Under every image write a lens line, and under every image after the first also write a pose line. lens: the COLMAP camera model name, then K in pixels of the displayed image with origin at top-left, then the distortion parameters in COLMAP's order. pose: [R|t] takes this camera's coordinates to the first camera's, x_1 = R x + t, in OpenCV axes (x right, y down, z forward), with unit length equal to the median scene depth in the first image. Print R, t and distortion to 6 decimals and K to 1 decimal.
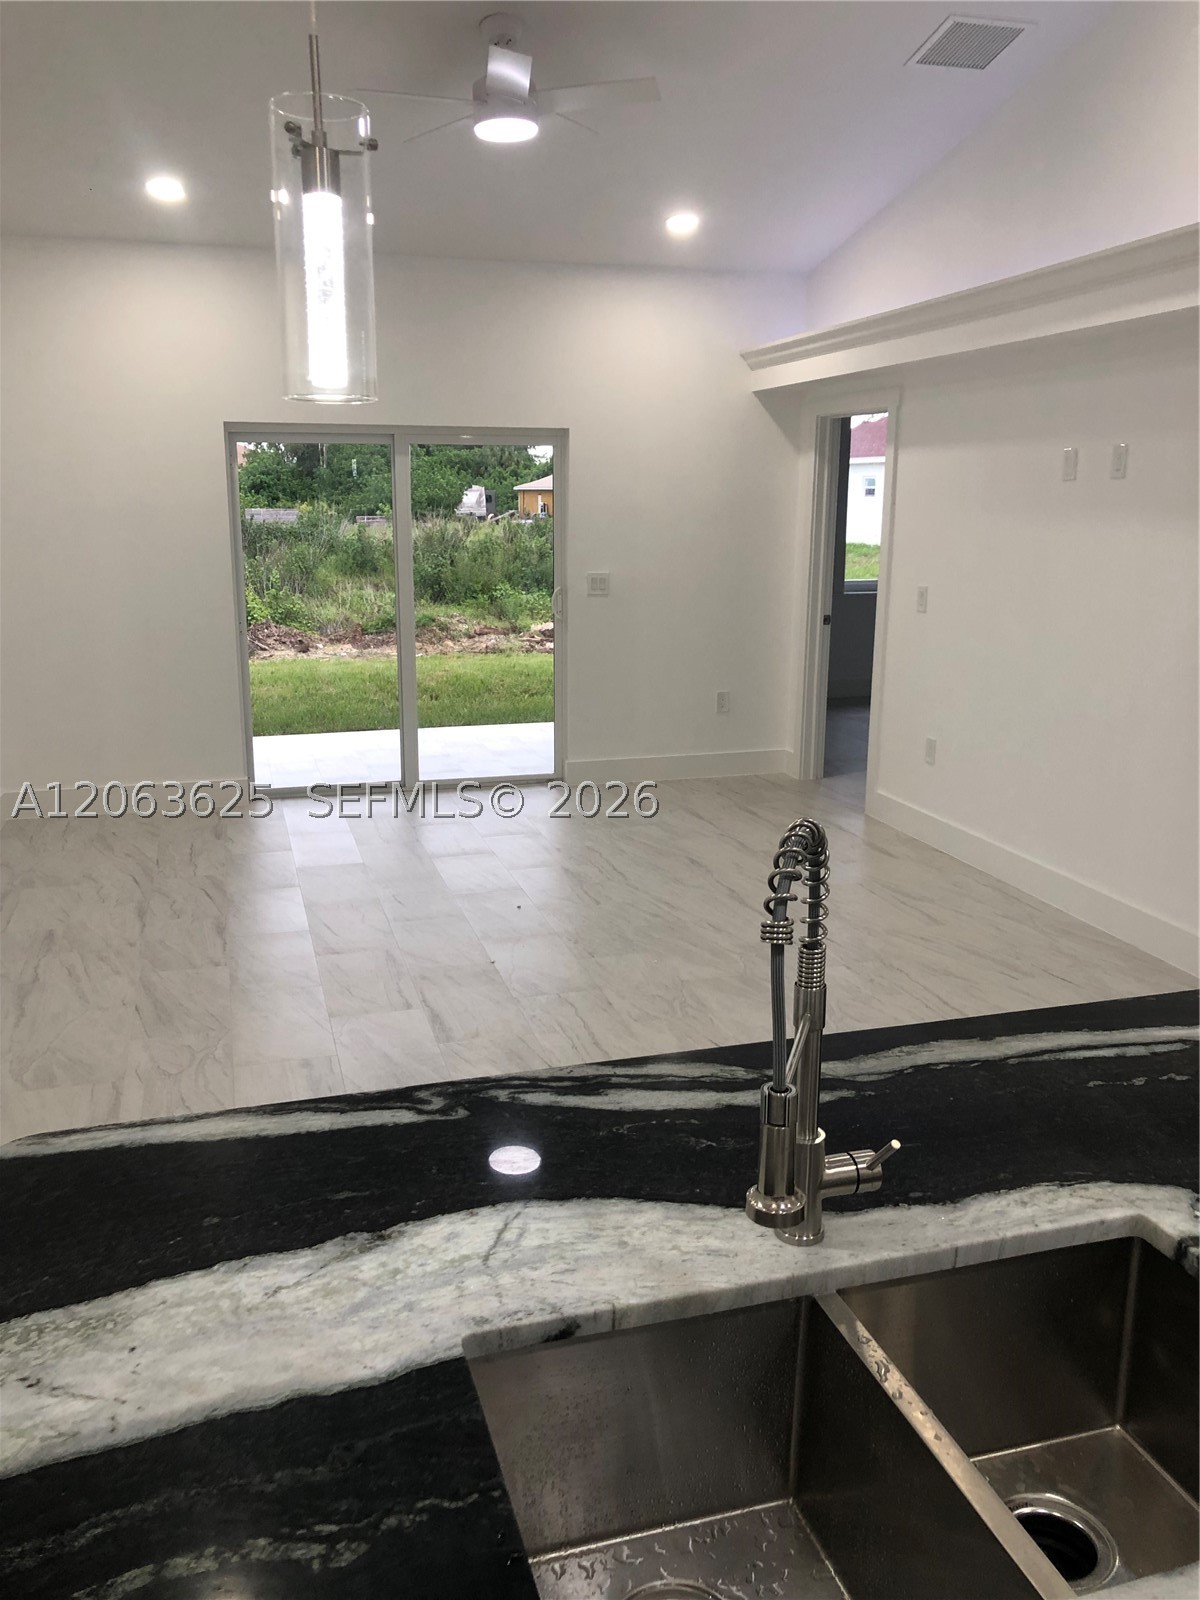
lens RADIAL K [[1312.0, 0, 605.1], [0, 1312.0, 796.0], [0, 0, 1]] dist [0.013159, 0.006371]
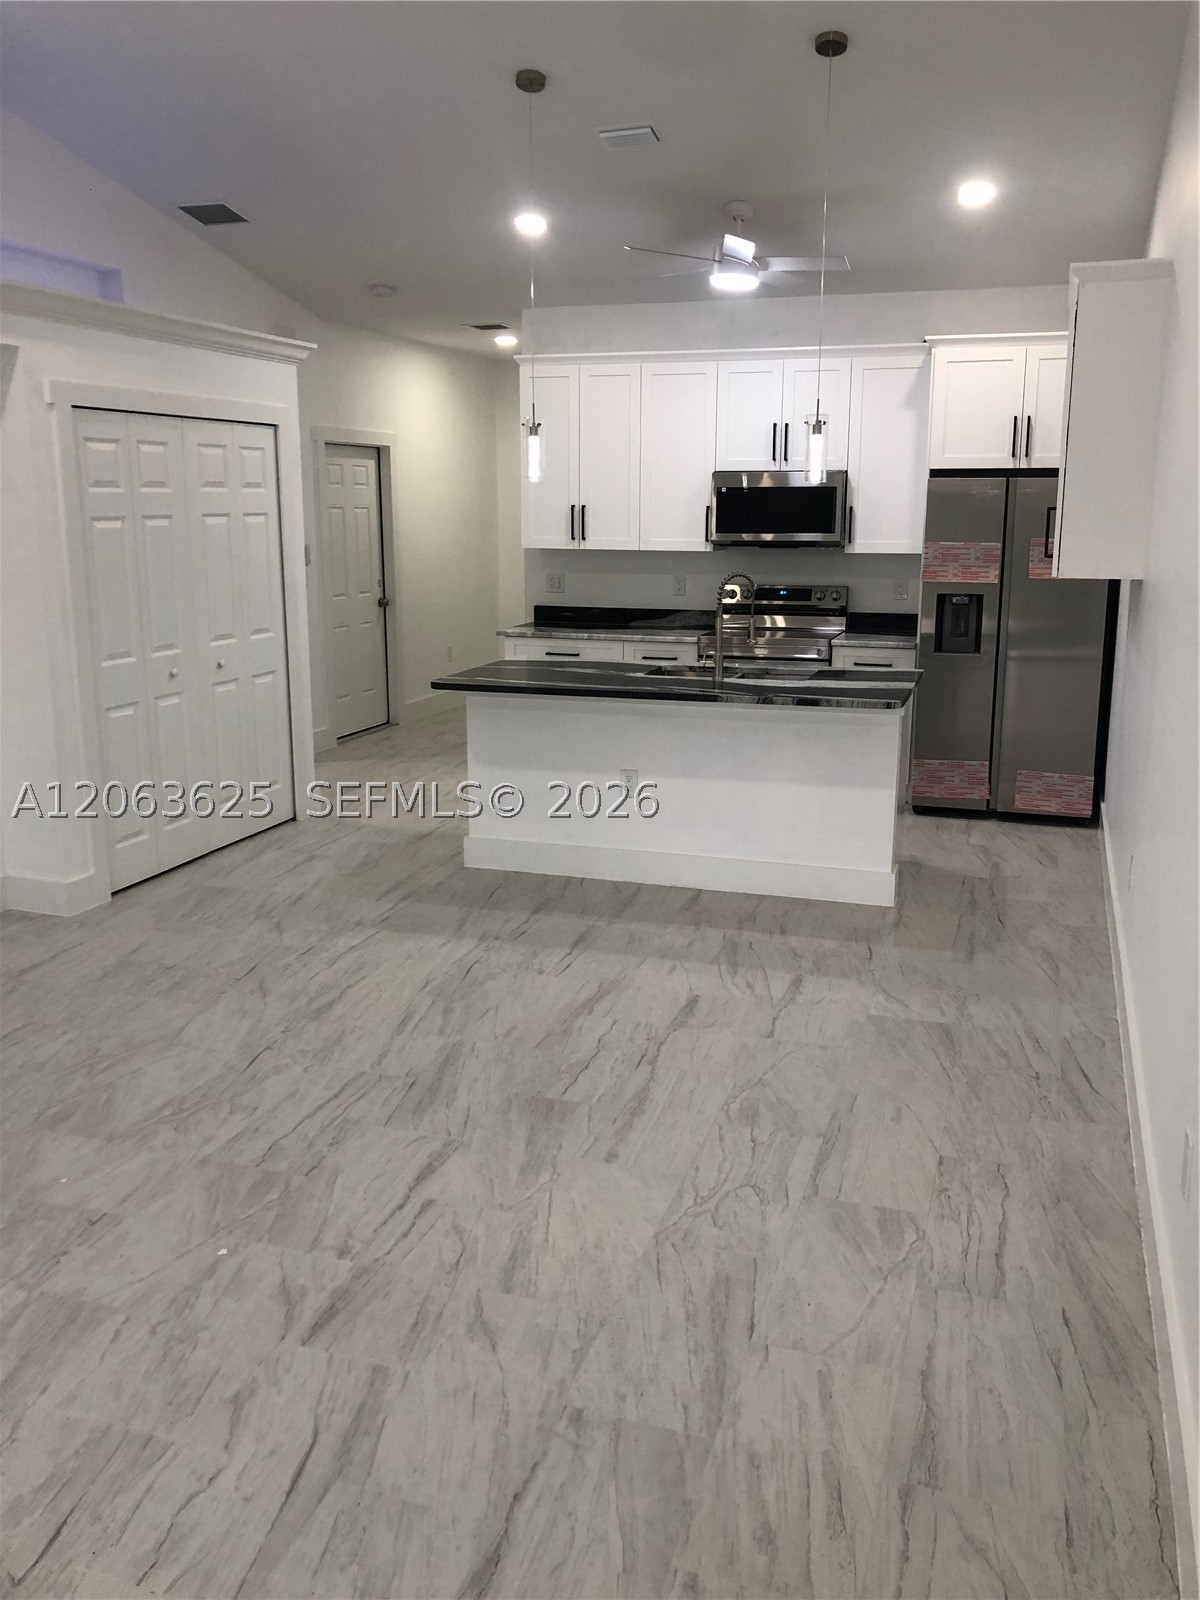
lens RADIAL K [[1312.0, 0, 608.6], [0, 1312.0, 795.5], [0, 0, 1]] dist [0.013159, 0.006371]
pose [[-0.821682, -0.126893, 0.555641, -0.621105], [0.126592, 0.909916, 0.395004, -0.330698], [-0.555709, 0.394908, -0.731598, 1.406145]]
